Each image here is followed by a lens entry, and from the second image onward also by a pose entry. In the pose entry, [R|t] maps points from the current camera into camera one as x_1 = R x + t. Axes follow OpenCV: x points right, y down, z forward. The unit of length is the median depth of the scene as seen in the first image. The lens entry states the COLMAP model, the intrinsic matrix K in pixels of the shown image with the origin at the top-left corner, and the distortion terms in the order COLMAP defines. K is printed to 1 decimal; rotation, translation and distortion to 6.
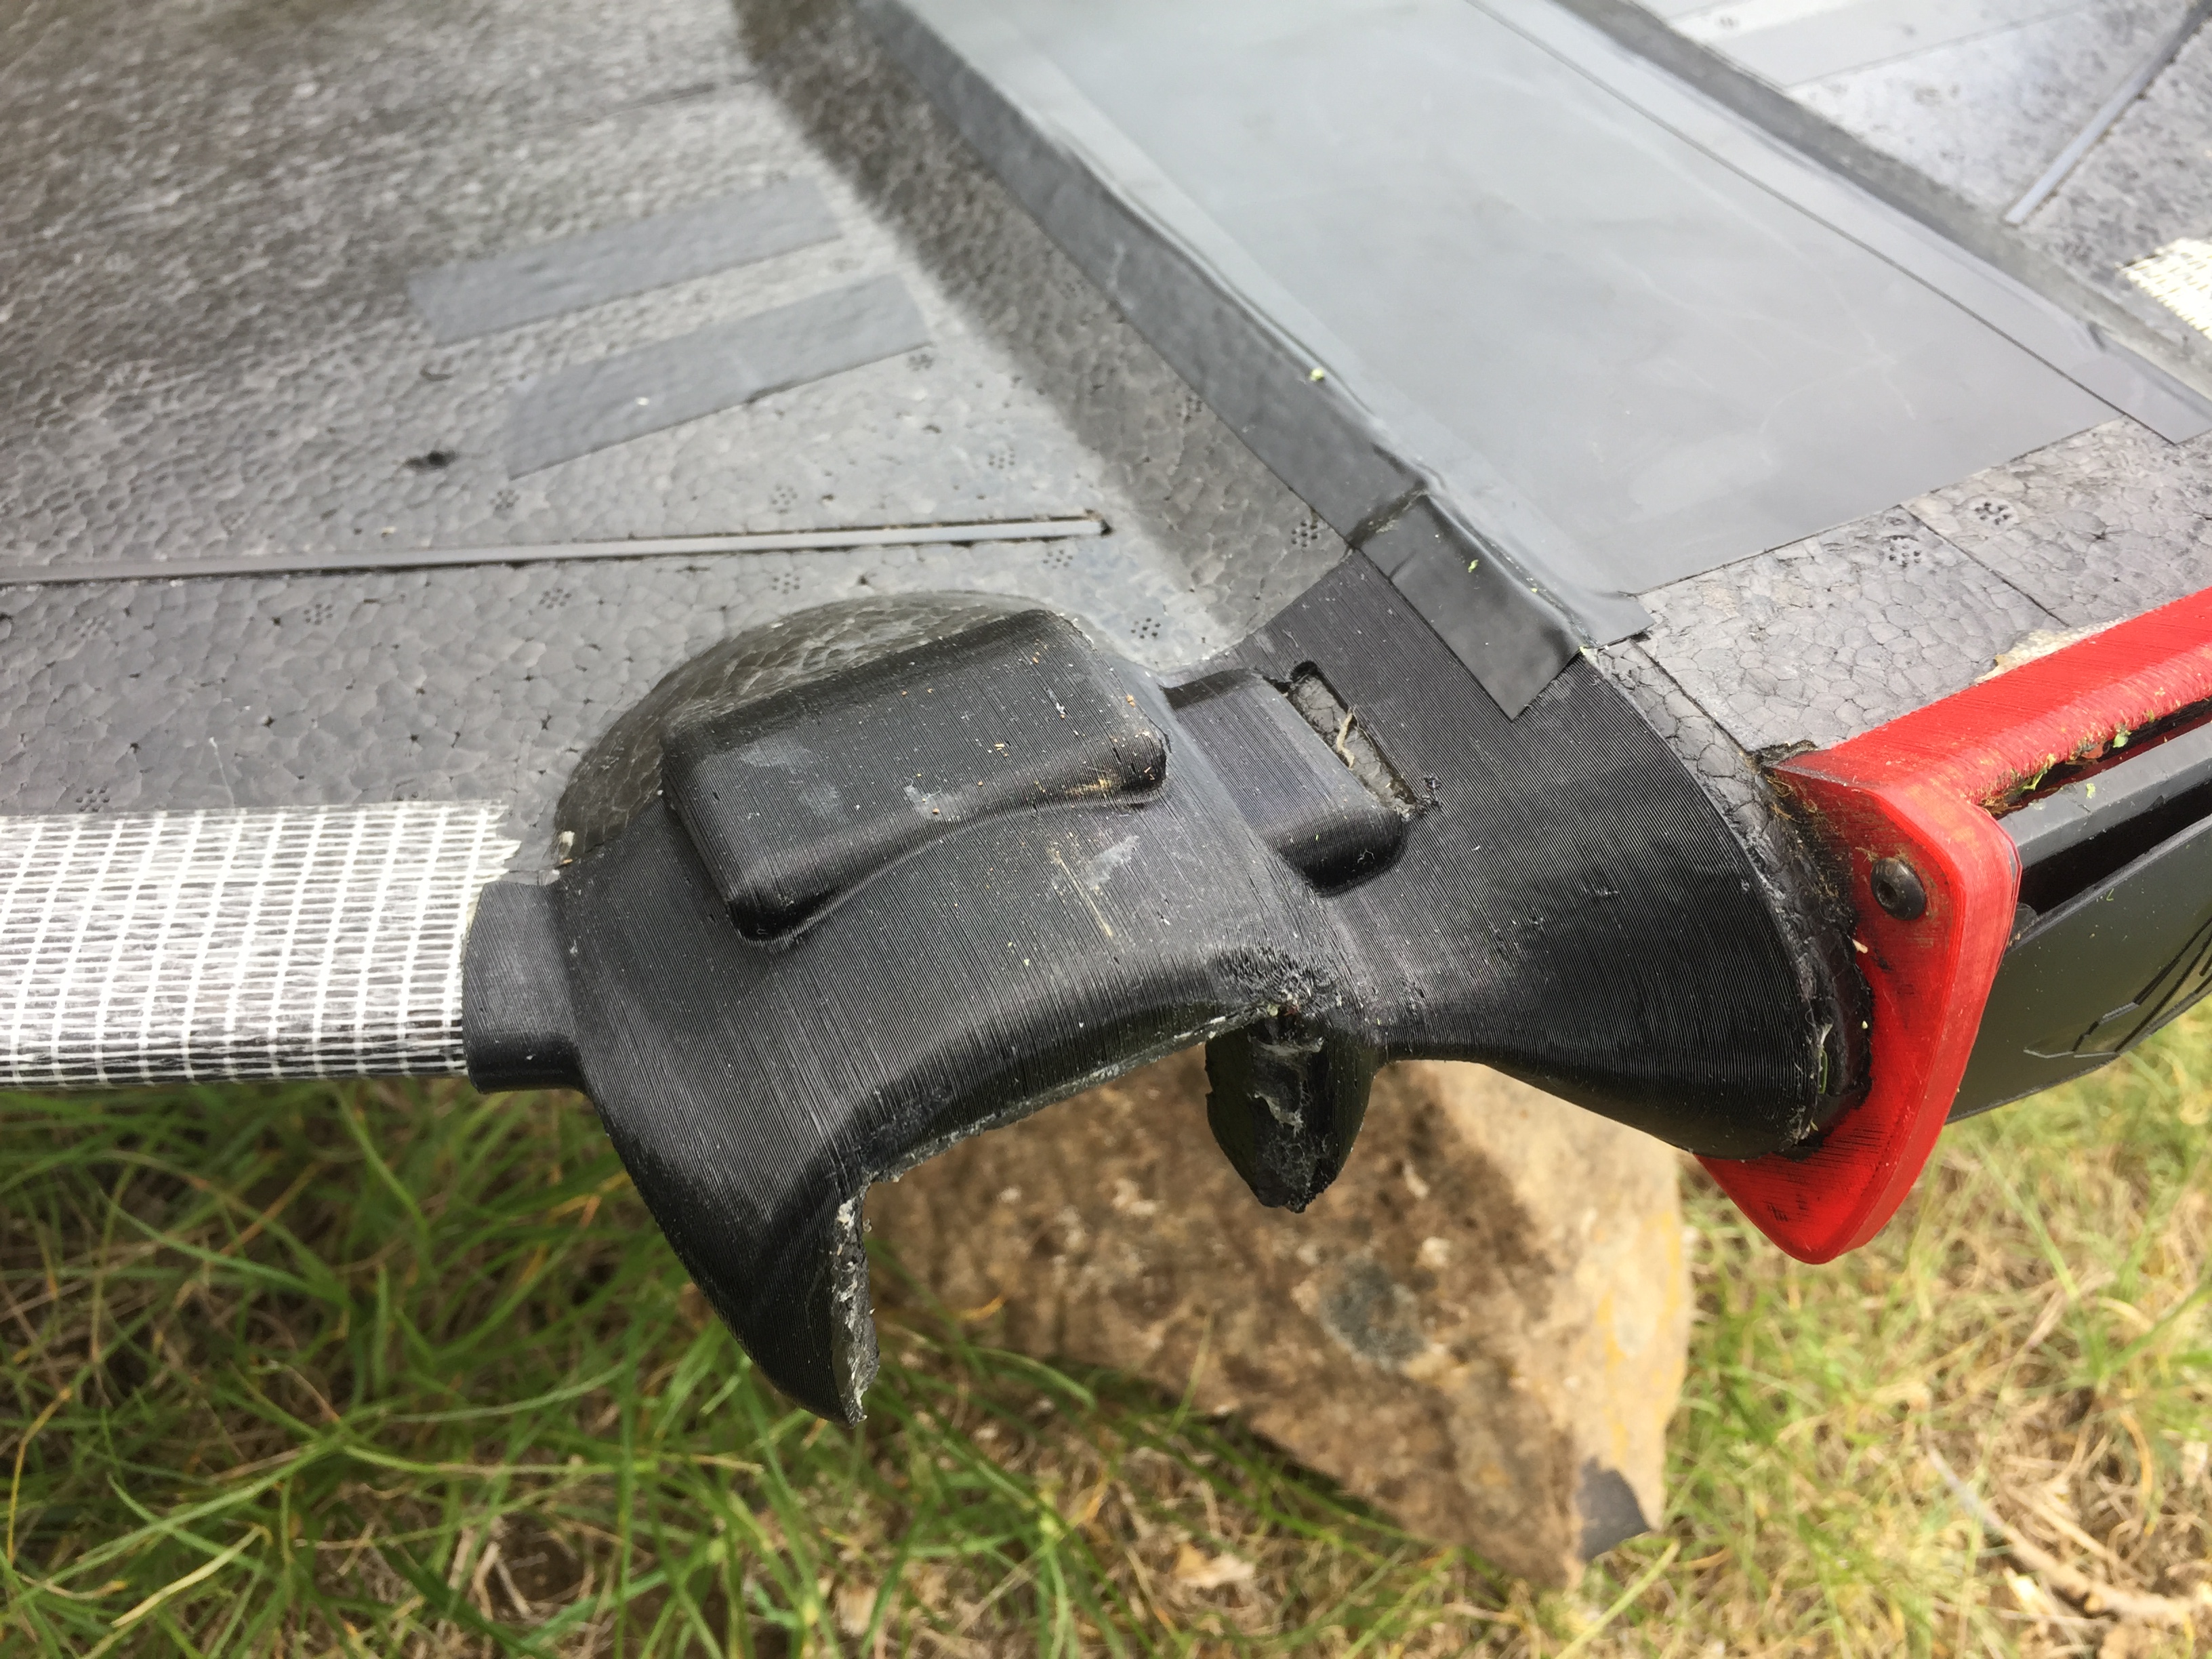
lens RADIAL K [[1906.6, 0, 1138.2], [0, 1906.6, 829.6], [0, 0, 1]] dist [0.066152, -0.112274]
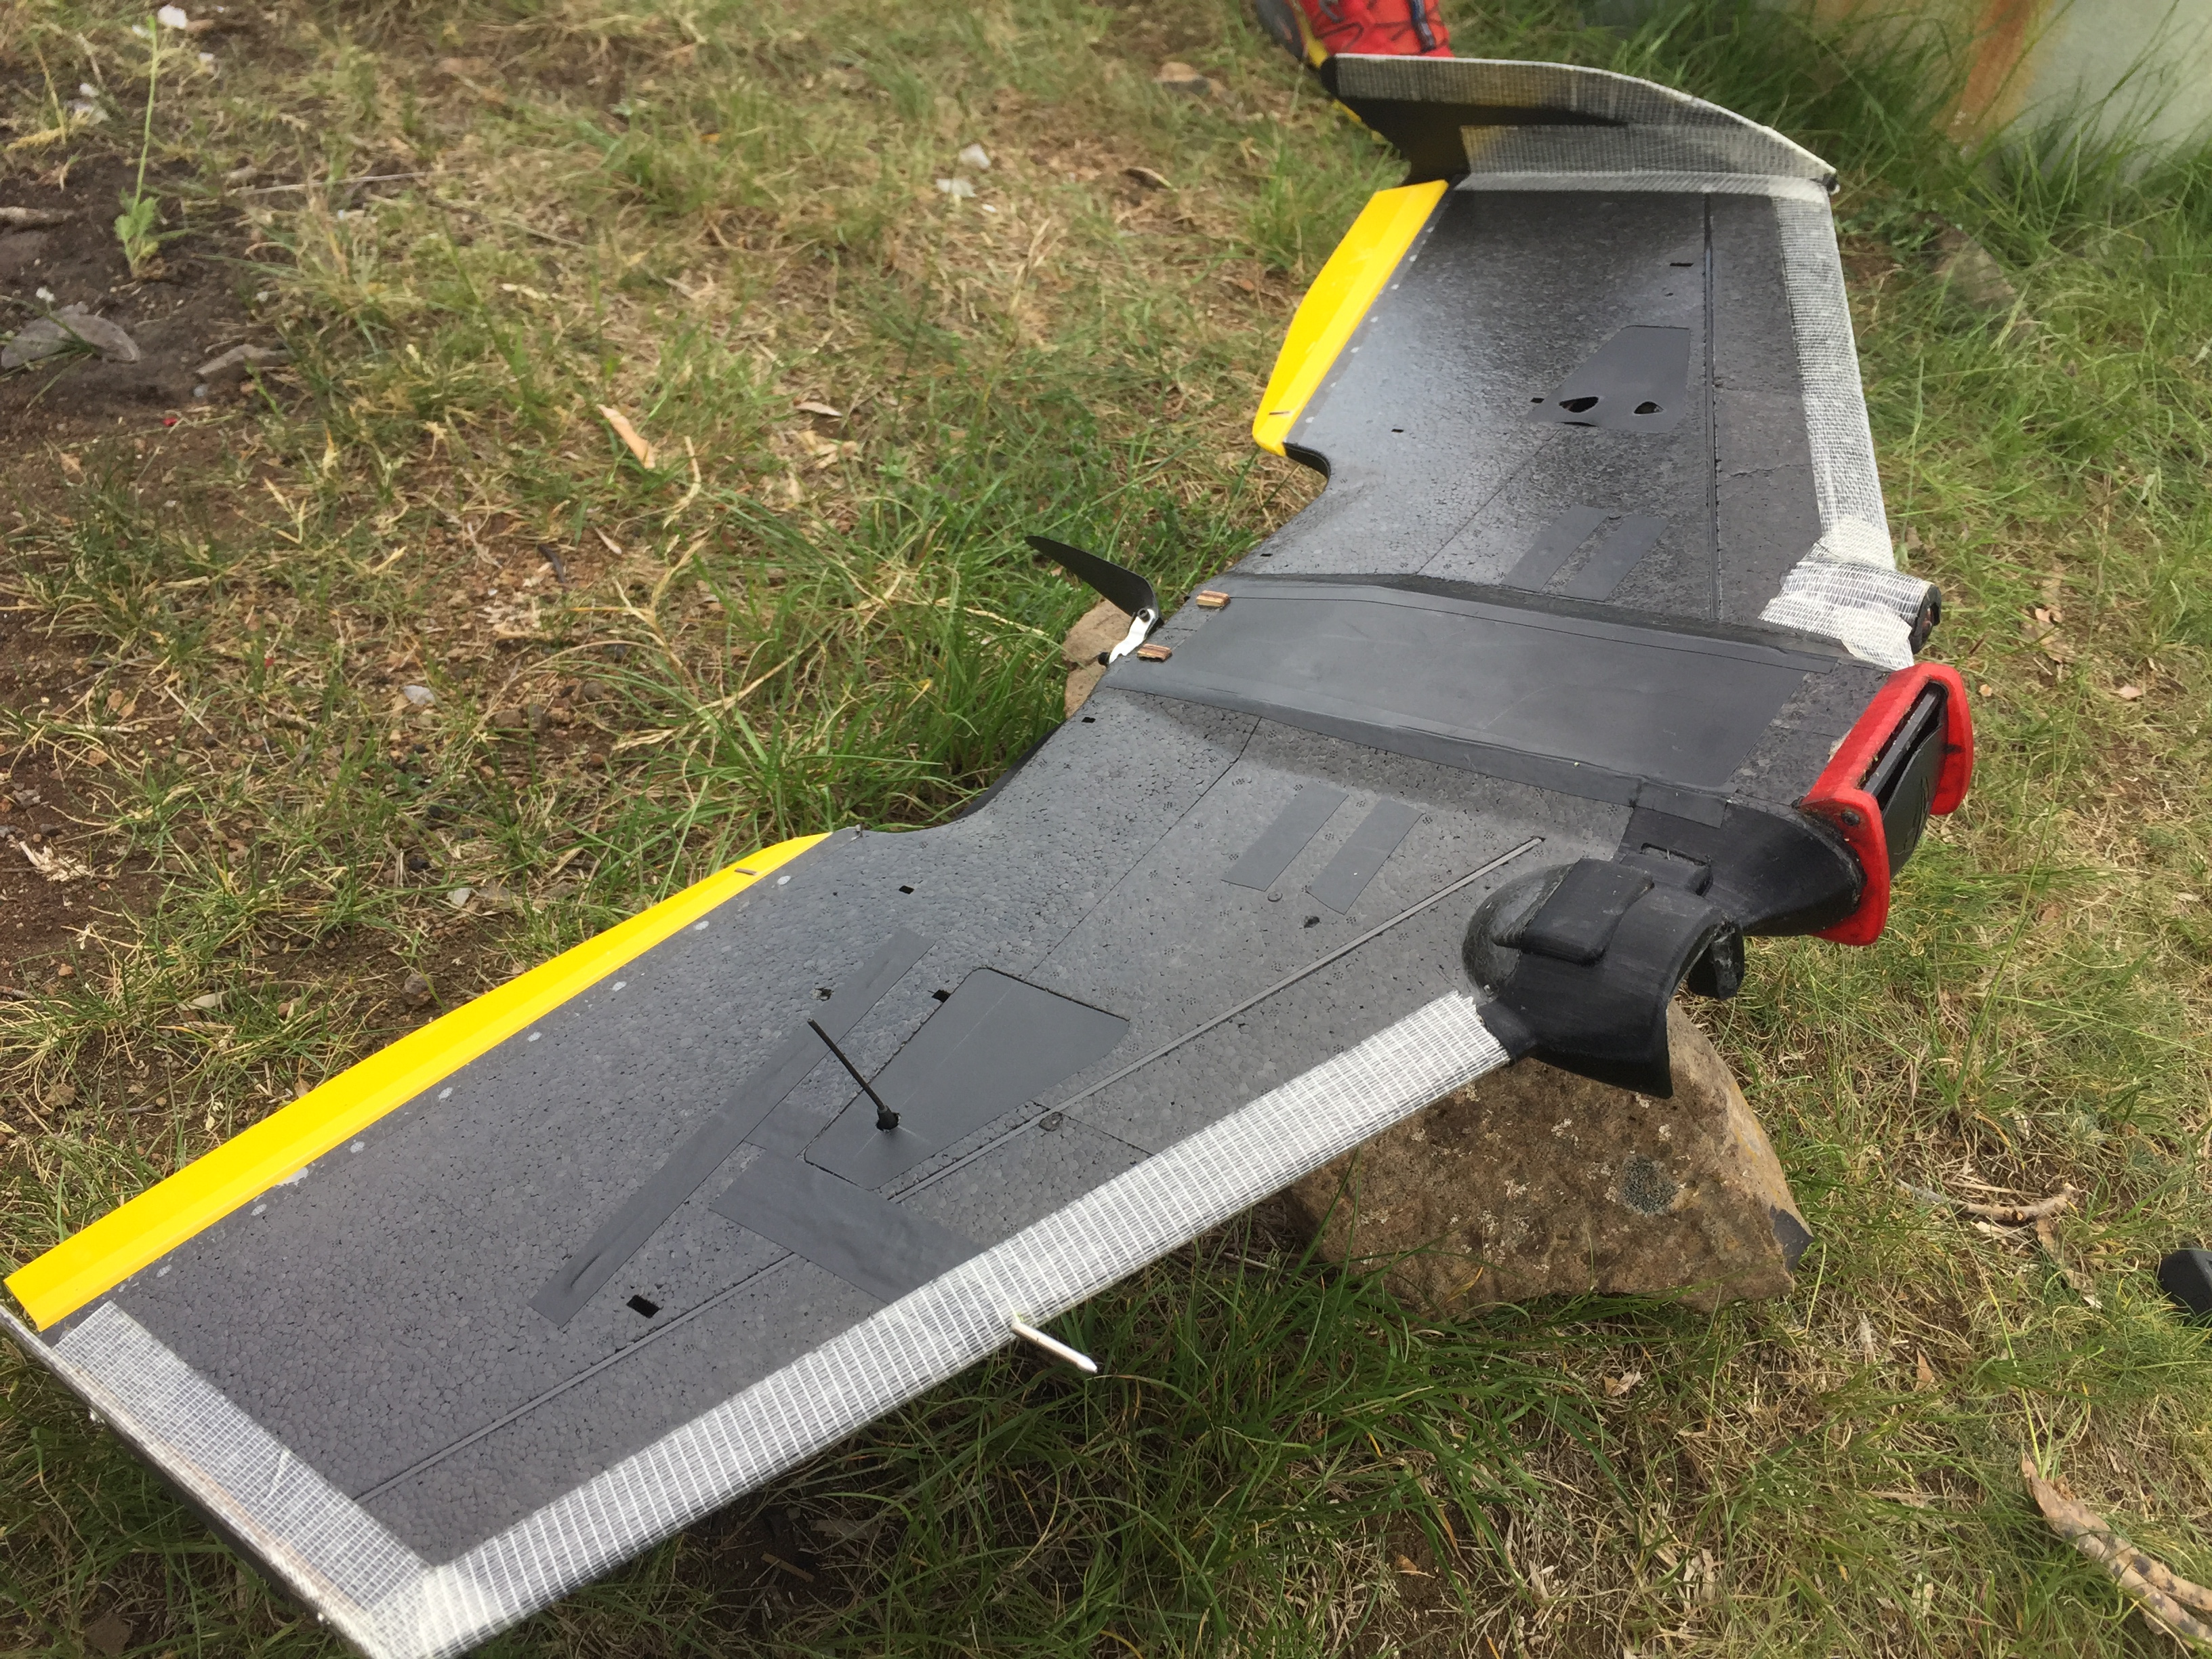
lens RADIAL K [[1906.6, 0, 1138.2], [0, 1906.6, 829.6], [0, 0, 1]] dist [0.066152, -0.112274]
pose [[0.881888, -0.413609, 0.226275, -0.615383], [0.451356, 0.879342, -0.151771, -0.002479], [-0.136199, 0.235976, 0.962167, -0.877598]]
